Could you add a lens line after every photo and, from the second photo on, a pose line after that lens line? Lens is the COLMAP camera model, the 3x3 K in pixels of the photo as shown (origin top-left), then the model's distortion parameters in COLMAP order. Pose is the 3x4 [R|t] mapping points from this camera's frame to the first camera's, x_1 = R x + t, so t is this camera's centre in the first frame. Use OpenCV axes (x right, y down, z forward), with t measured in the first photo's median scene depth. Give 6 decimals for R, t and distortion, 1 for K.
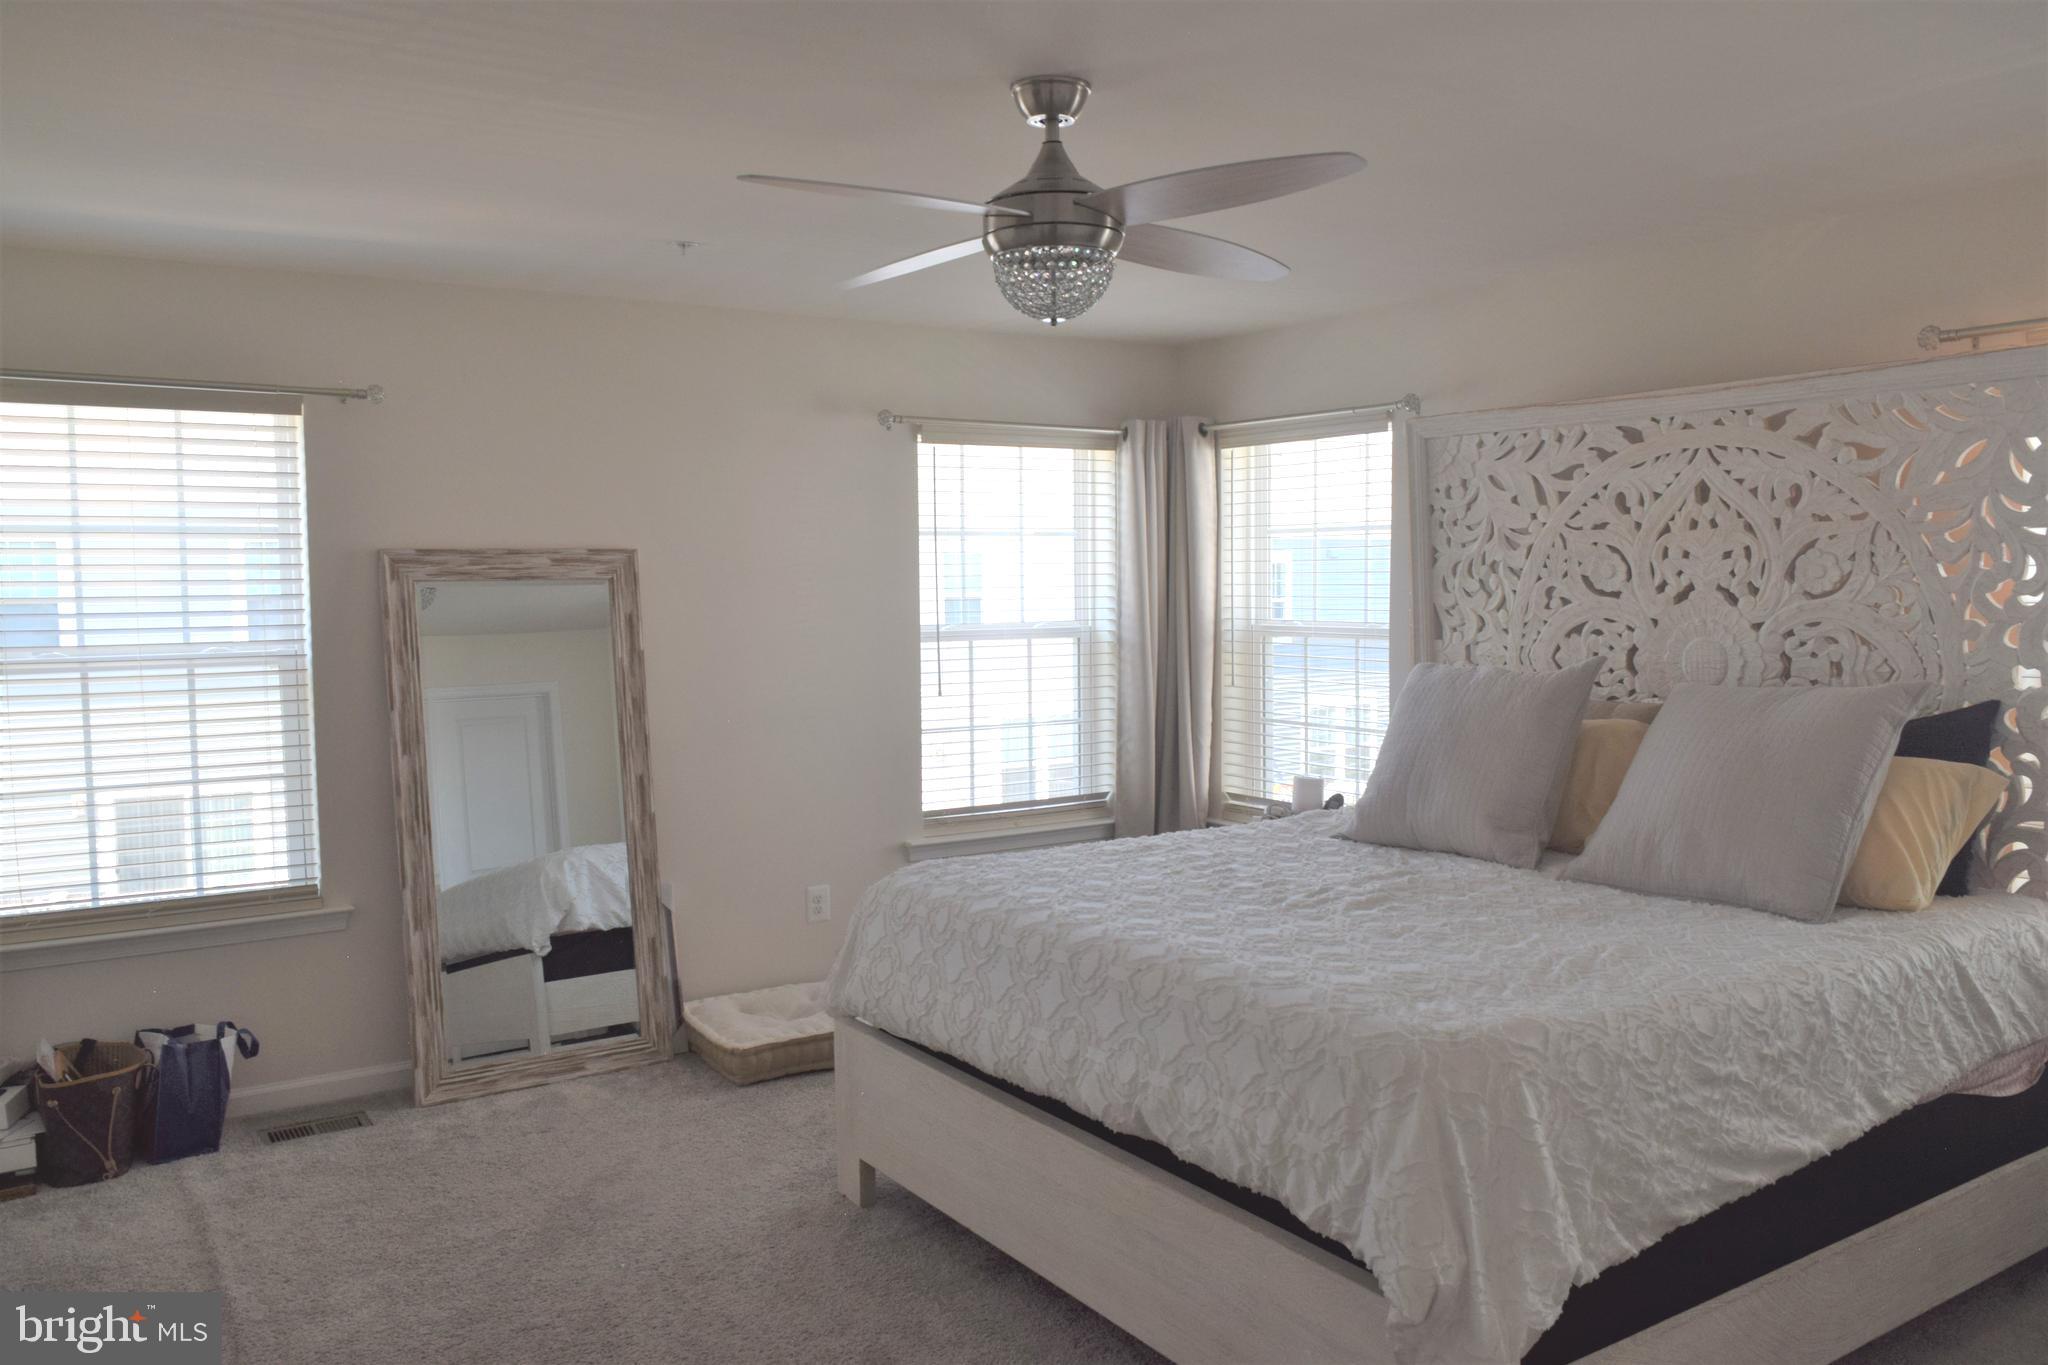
lens RADIAL K [[1621.7, 0, 1035.9], [0, 1621.7, 685.2], [0, 0, 1]] dist [0.001451, -0.000530]
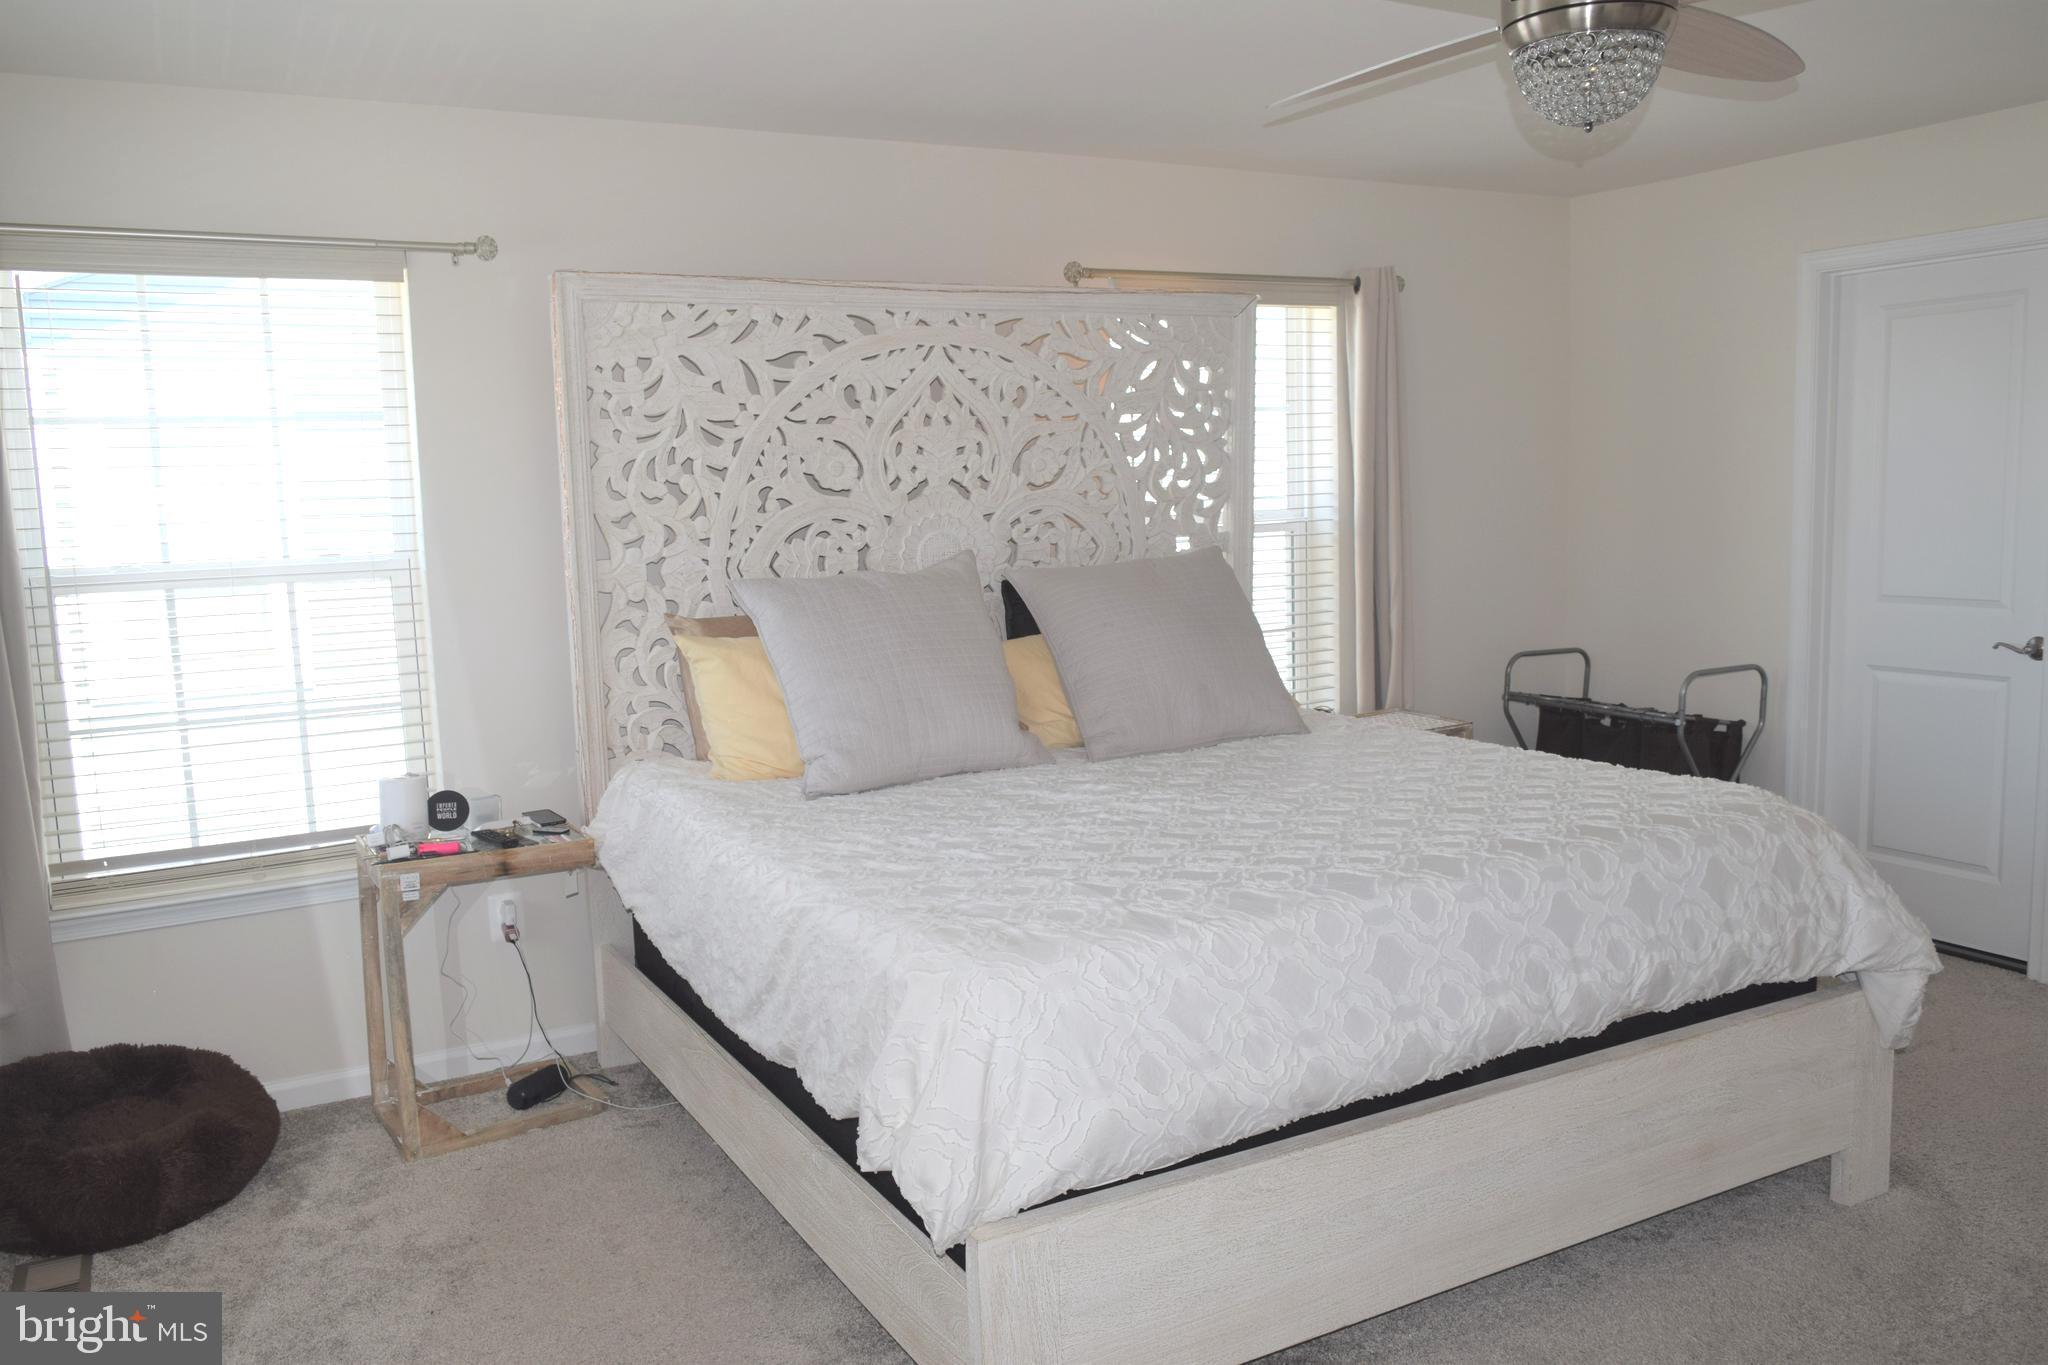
lens RADIAL K [[1621.7, 0, 1035.3], [0, 1621.7, 682.6], [0, 0, 1]] dist [0.001451, -0.000530]
pose [[0.071896, -0.124189, 0.989650, -0.606526], [0.093149, 0.988718, 0.117305, -0.048102], [-0.993053, 0.083751, 0.082653, 0.841448]]
